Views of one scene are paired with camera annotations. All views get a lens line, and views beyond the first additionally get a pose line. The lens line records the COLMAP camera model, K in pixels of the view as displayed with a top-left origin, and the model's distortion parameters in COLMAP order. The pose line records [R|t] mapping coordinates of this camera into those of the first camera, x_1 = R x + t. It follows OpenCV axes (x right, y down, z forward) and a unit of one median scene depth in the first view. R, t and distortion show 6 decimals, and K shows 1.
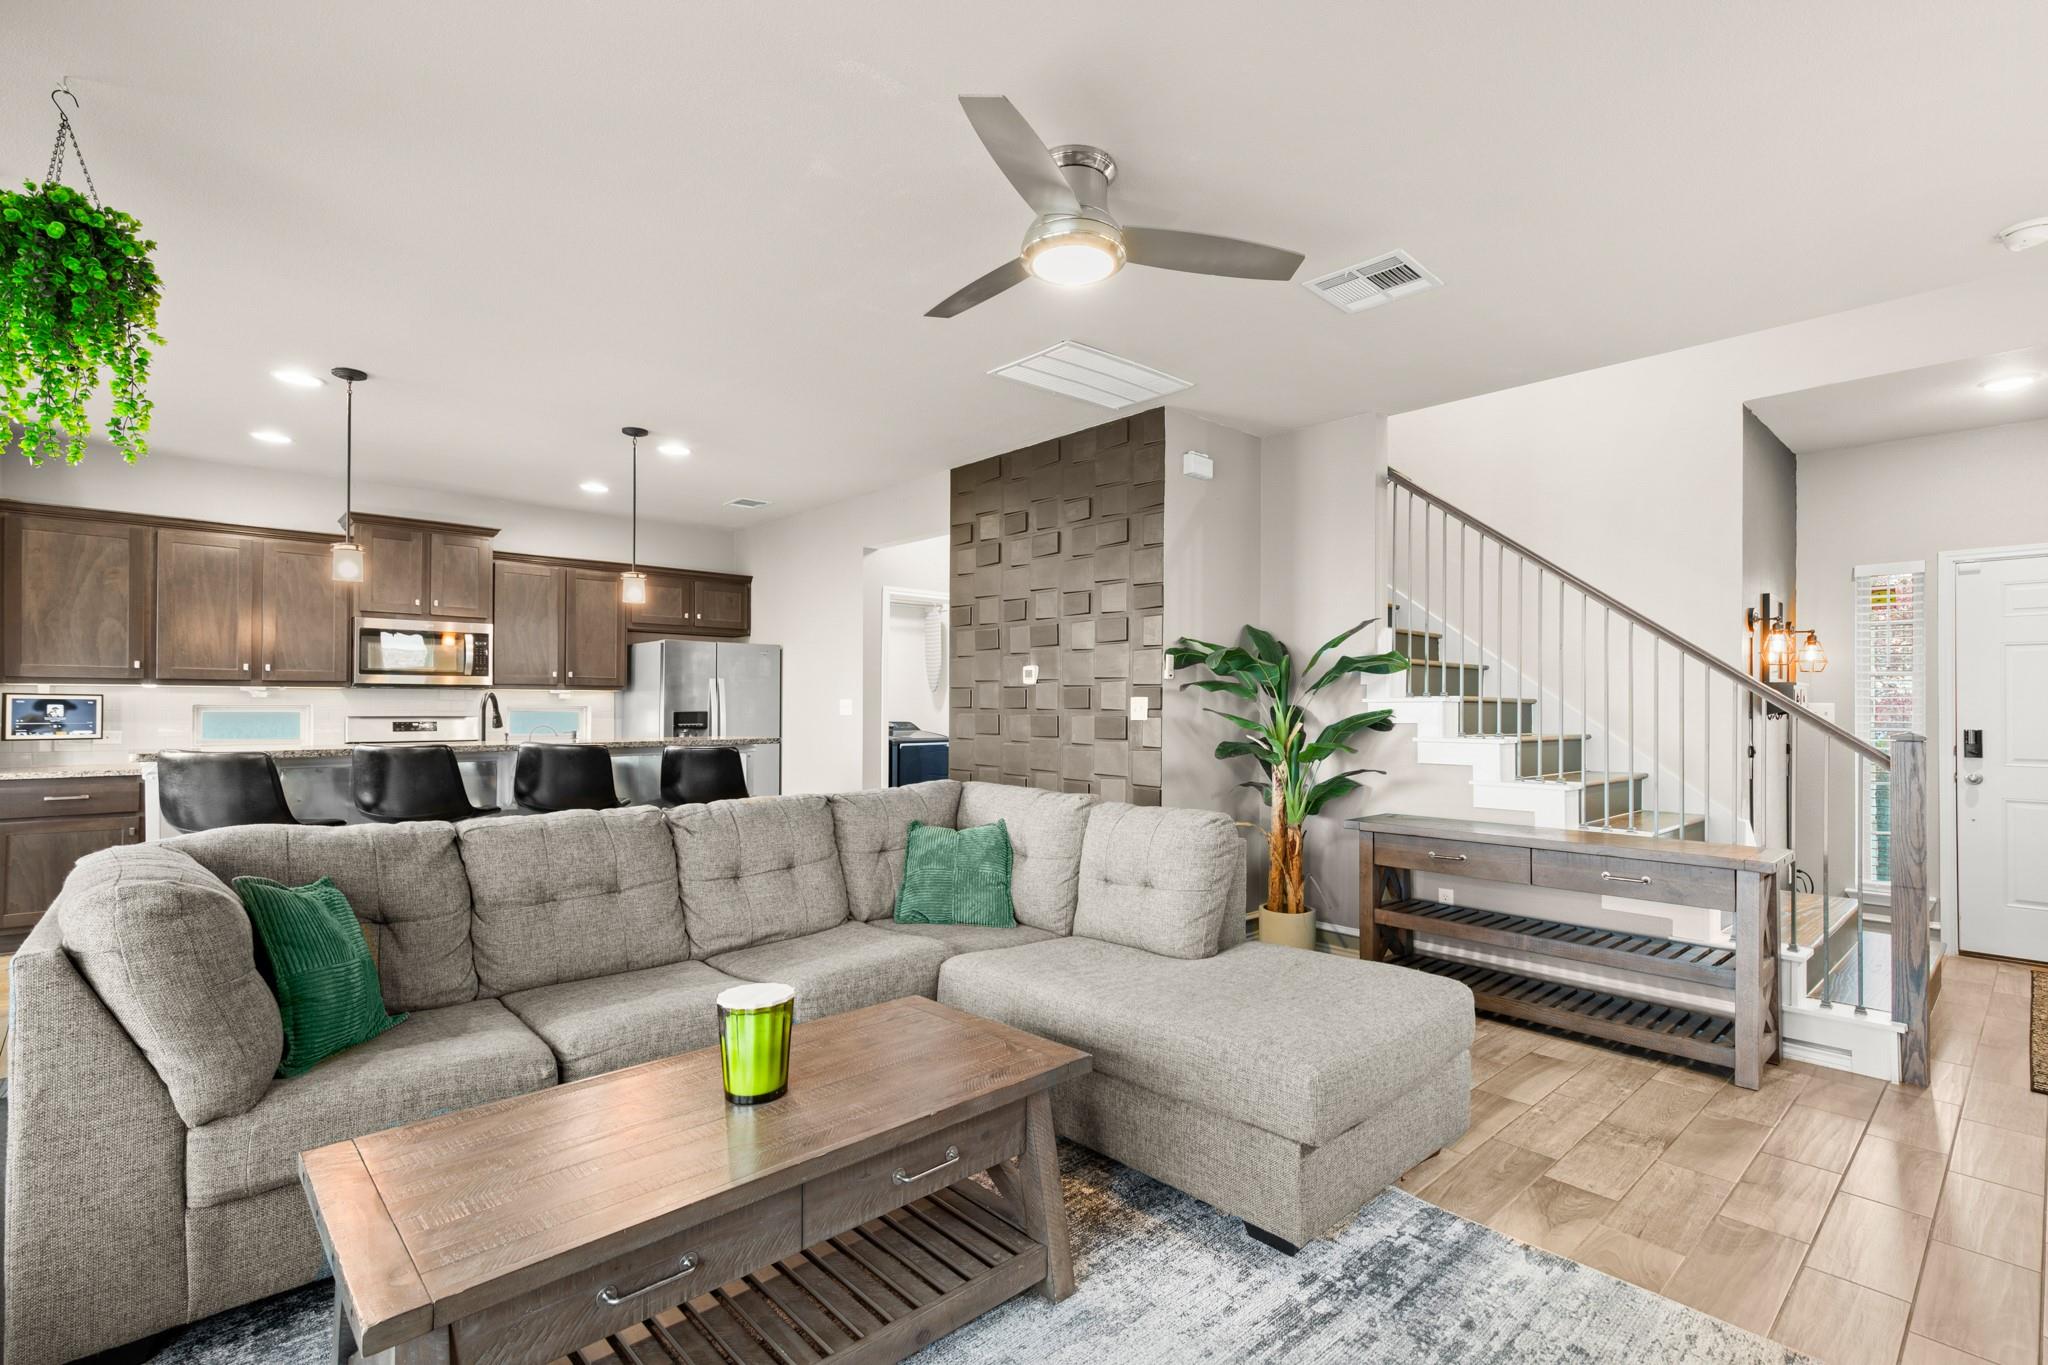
lens RADIAL K [[951.4, 0, 1029.9], [0, 951.4, 694.7], [0, 0, 1]] dist [0.012156, 0.000157]
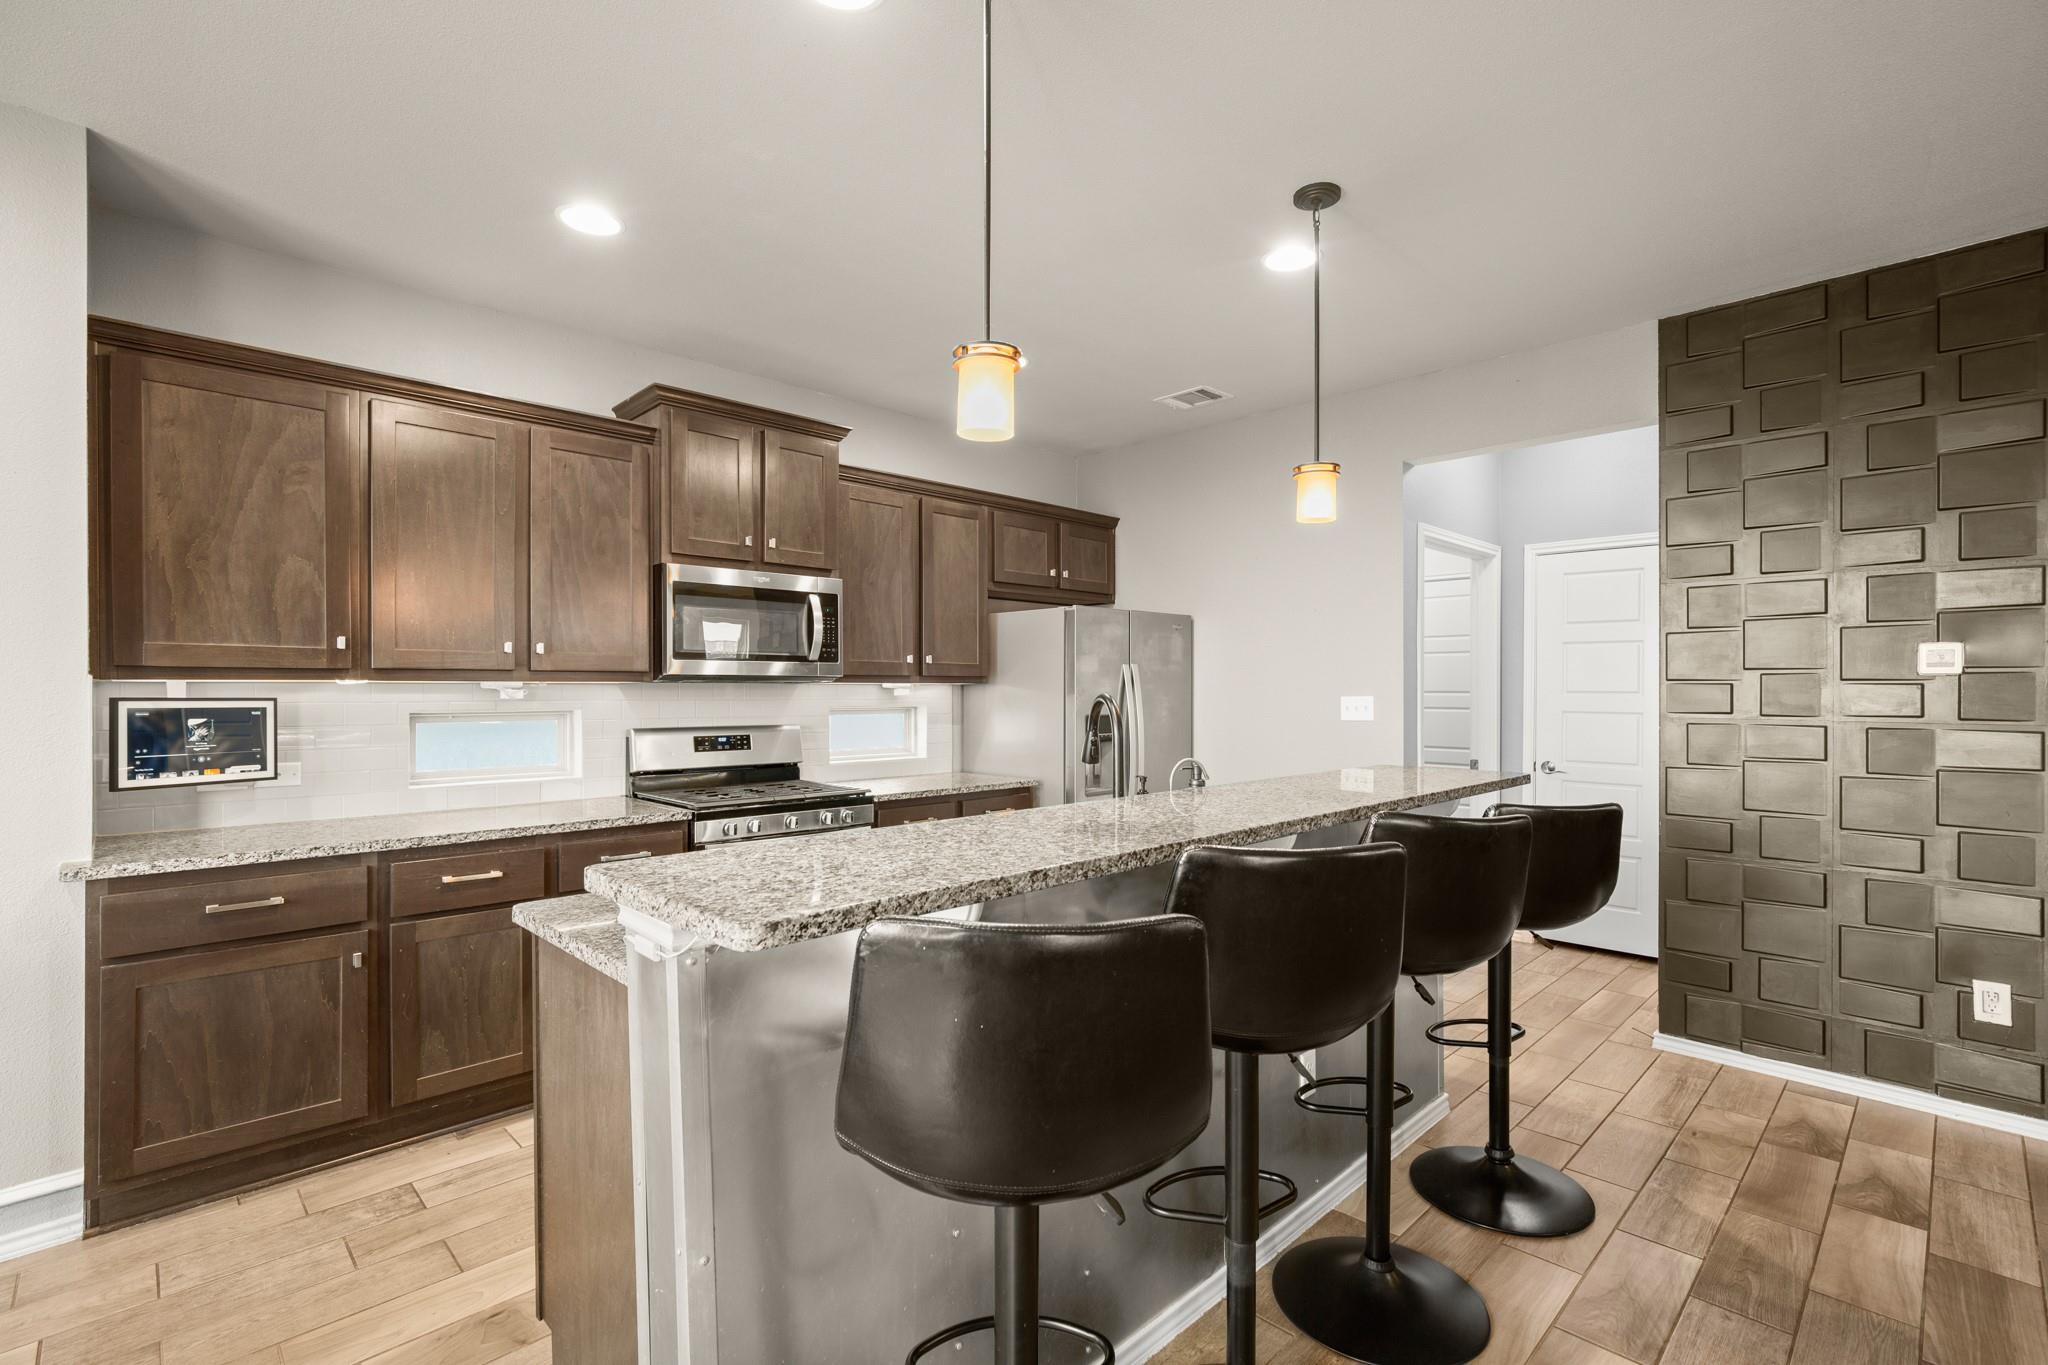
lens RADIAL K [[946.2, 0, 1024.0], [0, 946.2, 682.5], [0, 0, 1]] dist [0.000885, -0.000003]
pose [[0.999107, -0.003557, 0.042109, -0.589730], [0.003380, 0.999985, 0.004297, -0.010300], [-0.042124, -0.004151, 0.999104, 0.468283]]
